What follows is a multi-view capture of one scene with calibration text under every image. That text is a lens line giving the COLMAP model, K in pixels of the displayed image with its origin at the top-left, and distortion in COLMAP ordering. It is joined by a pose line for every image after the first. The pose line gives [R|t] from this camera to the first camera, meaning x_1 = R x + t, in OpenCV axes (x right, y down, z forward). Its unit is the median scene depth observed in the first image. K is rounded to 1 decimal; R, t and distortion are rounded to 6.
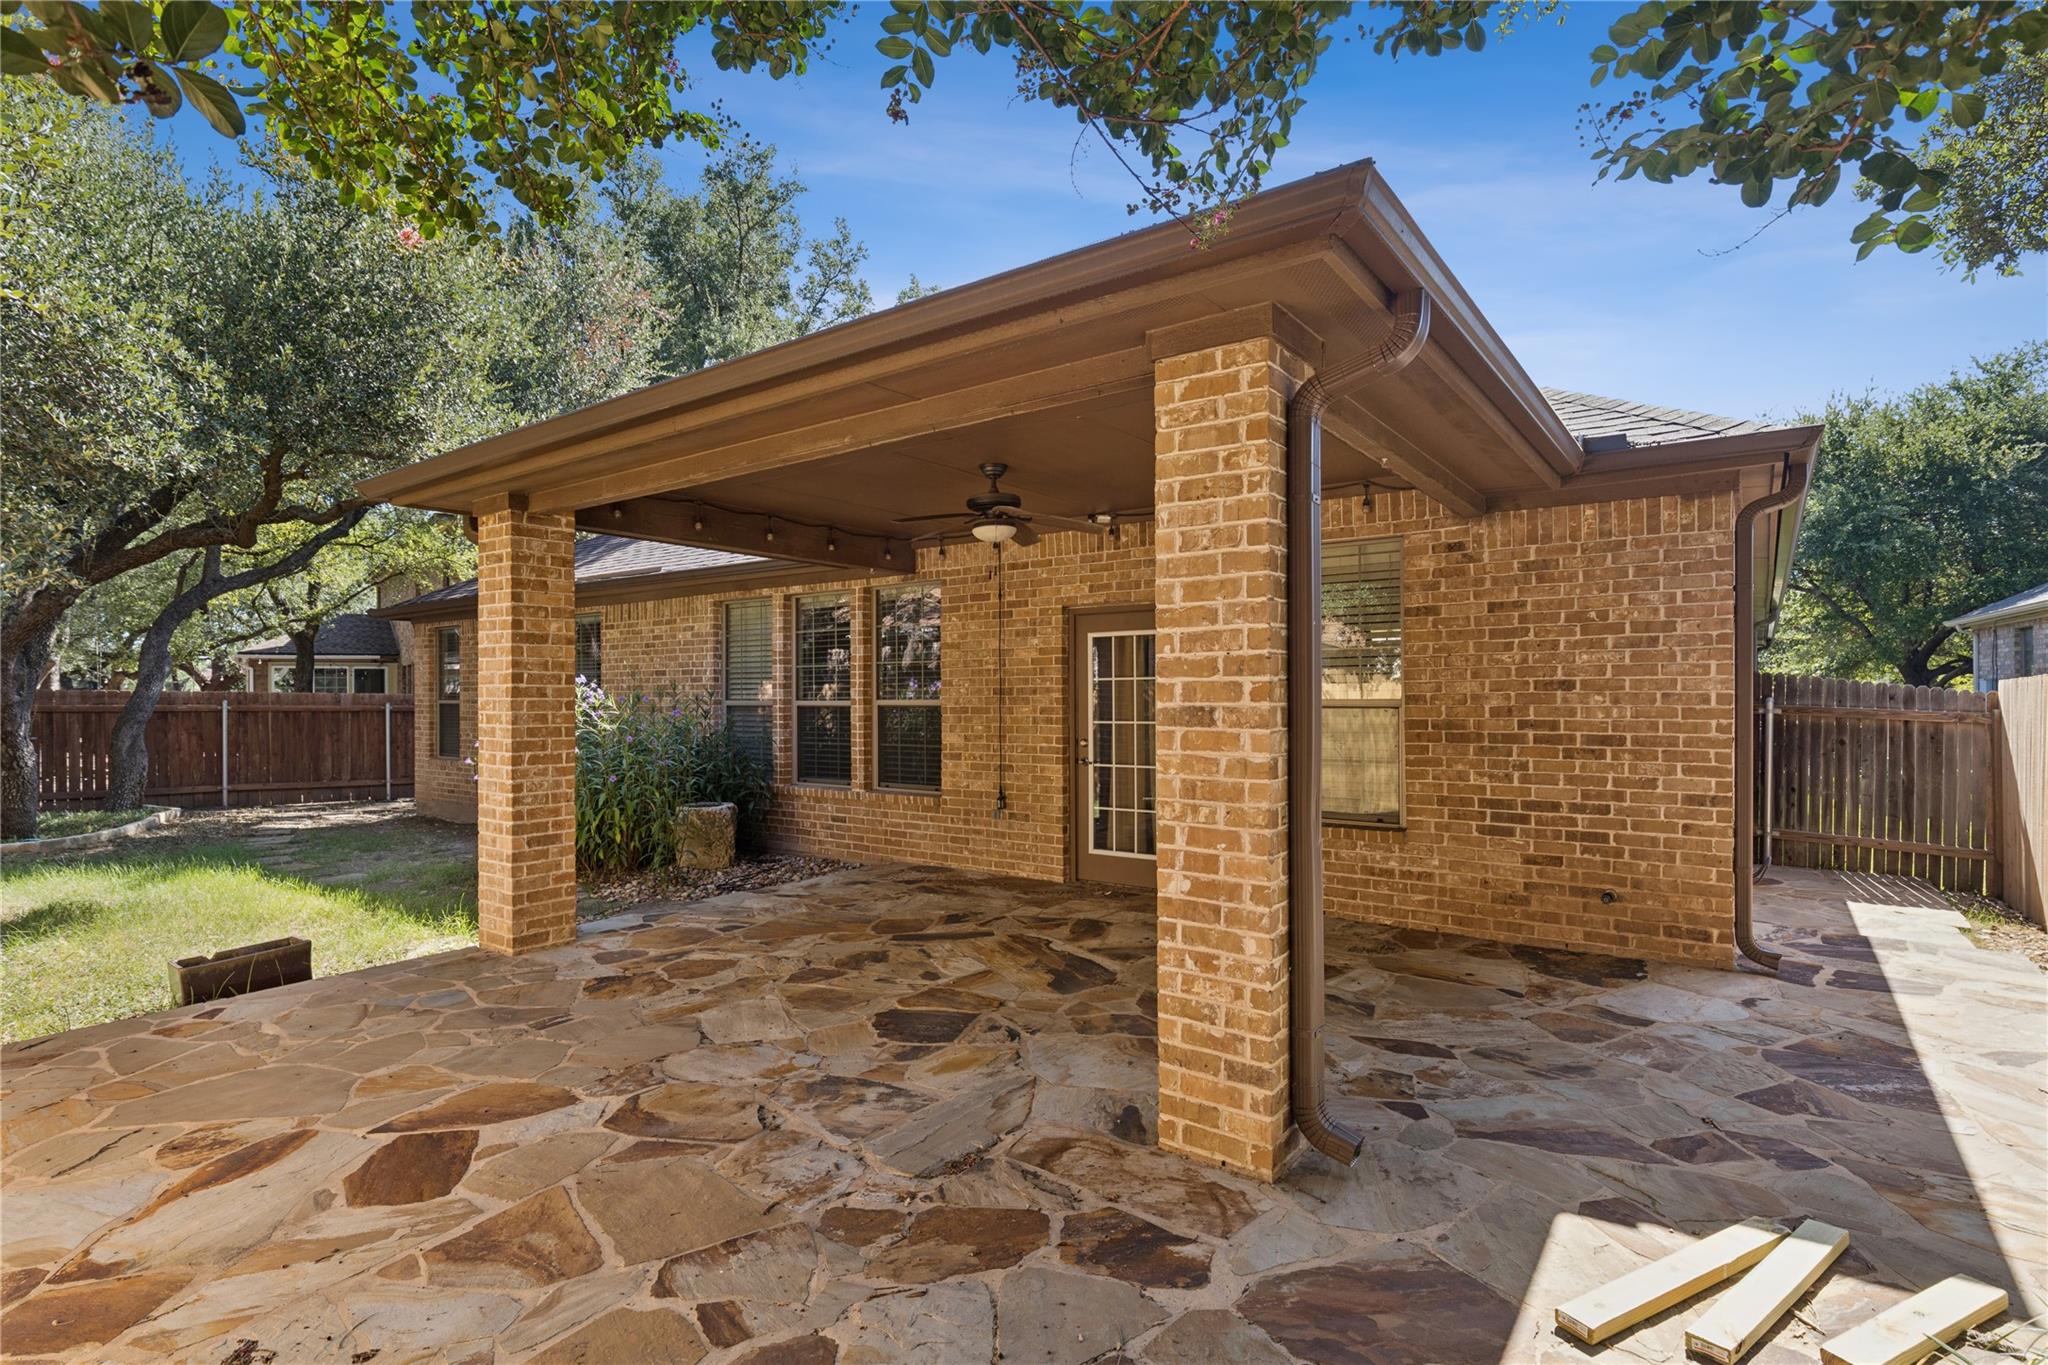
lens RADIAL K [[1005.6, 0, 1012.1], [0, 1005.6, 692.6], [0, 0, 1]] dist [0.001608, 0.000015]
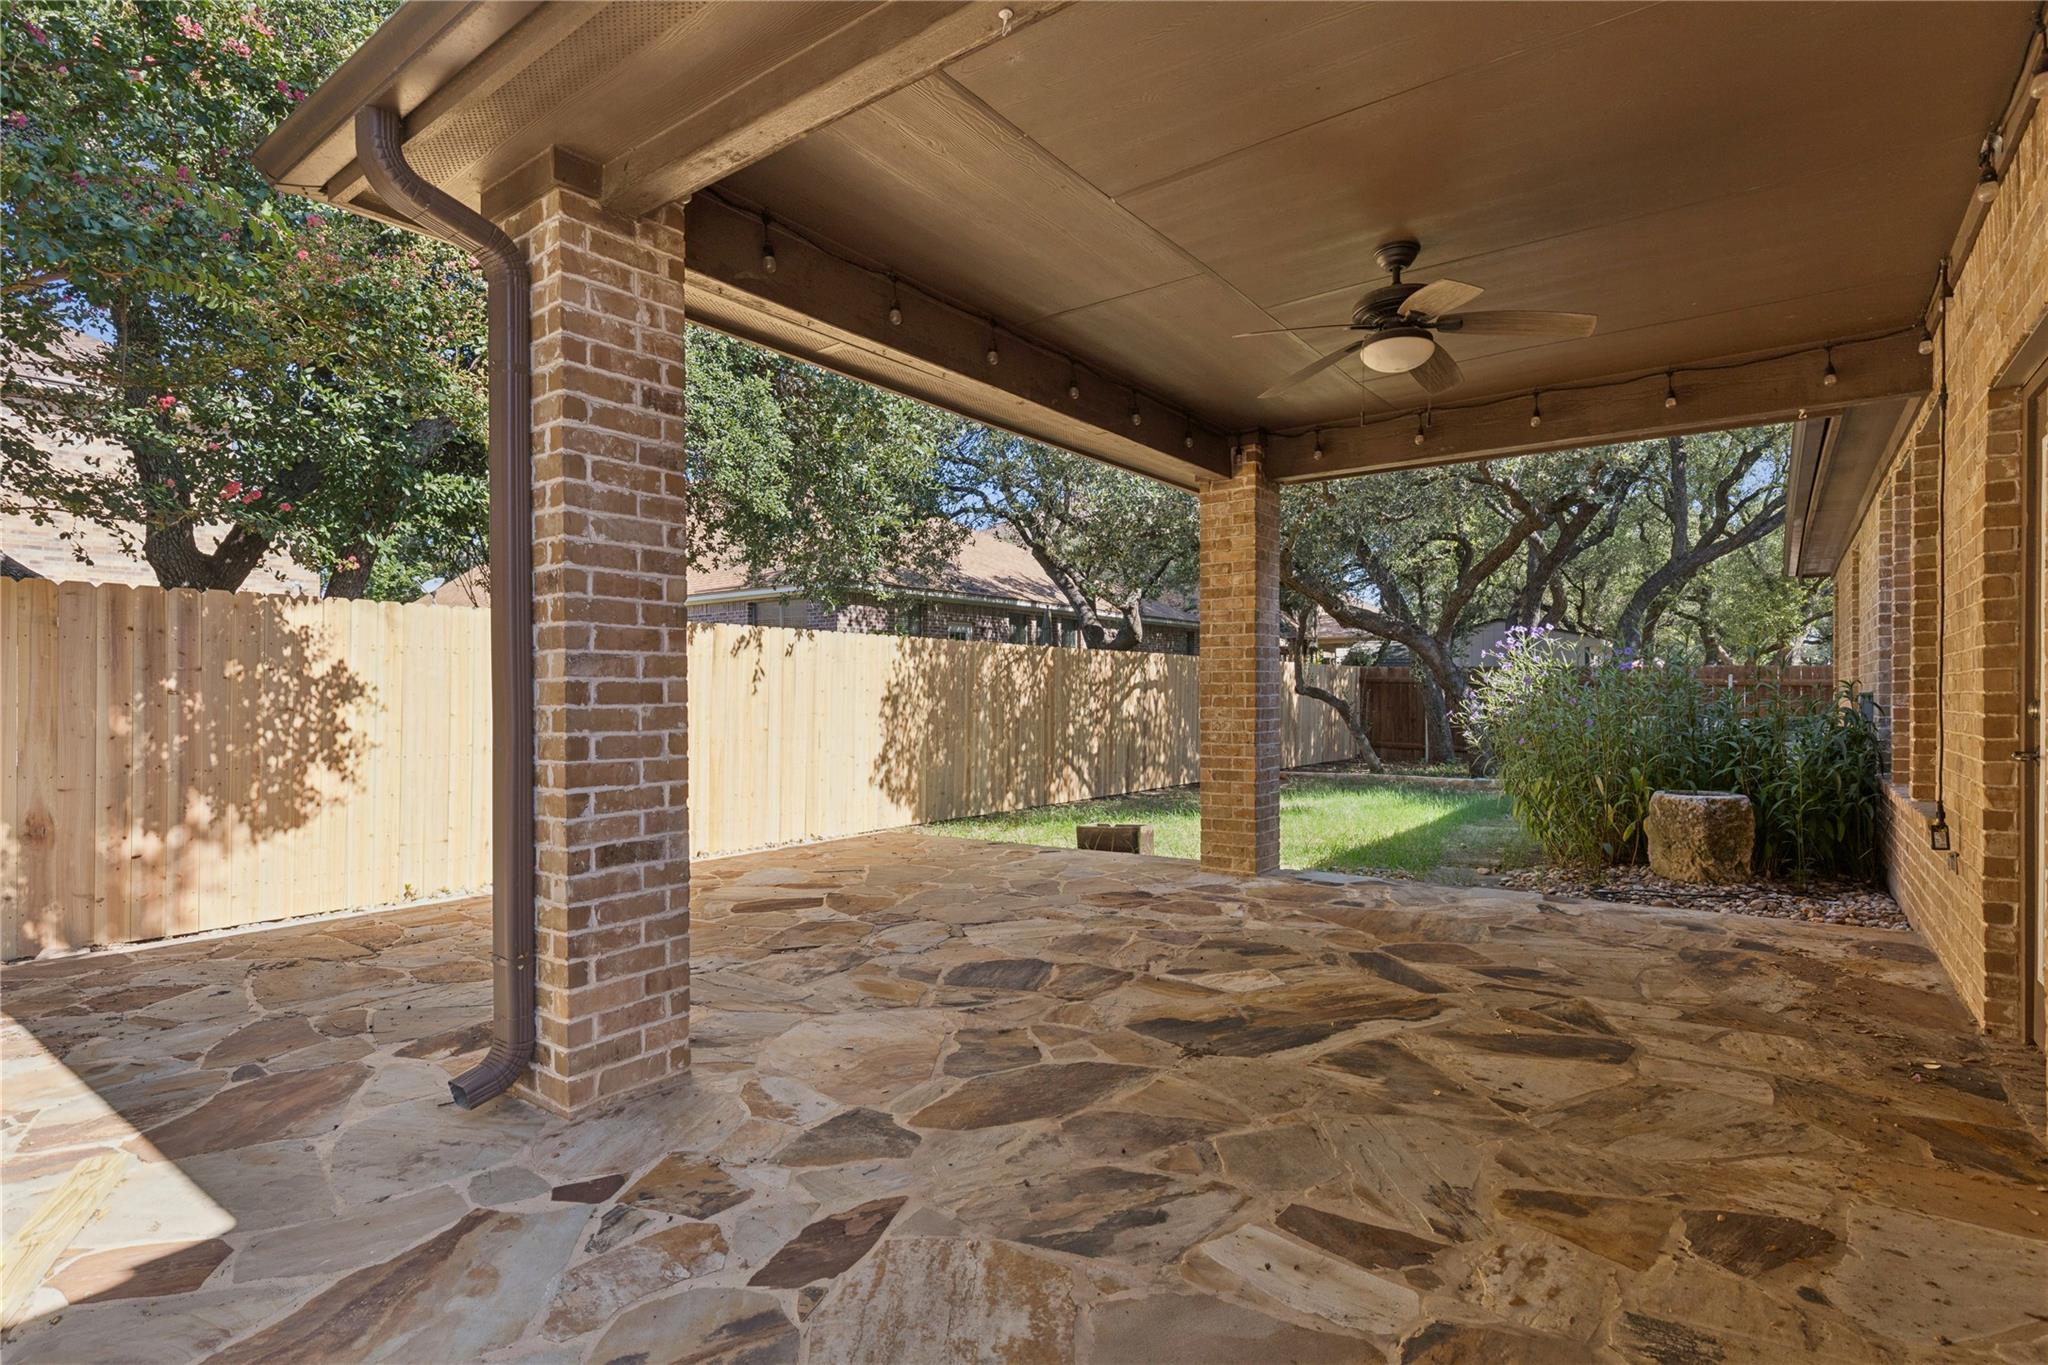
lens RADIAL K [[1005.6, 0, 1013.8], [0, 1005.6, 689.2], [0, 0, 1]] dist [0.001608, 0.000015]
pose [[-0.000234, 0.000484, -1.000000, 0.683340], [0.005085, 0.999987, 0.000483, 0.054698], [0.999987, -0.005085, -0.000236, 0.826486]]
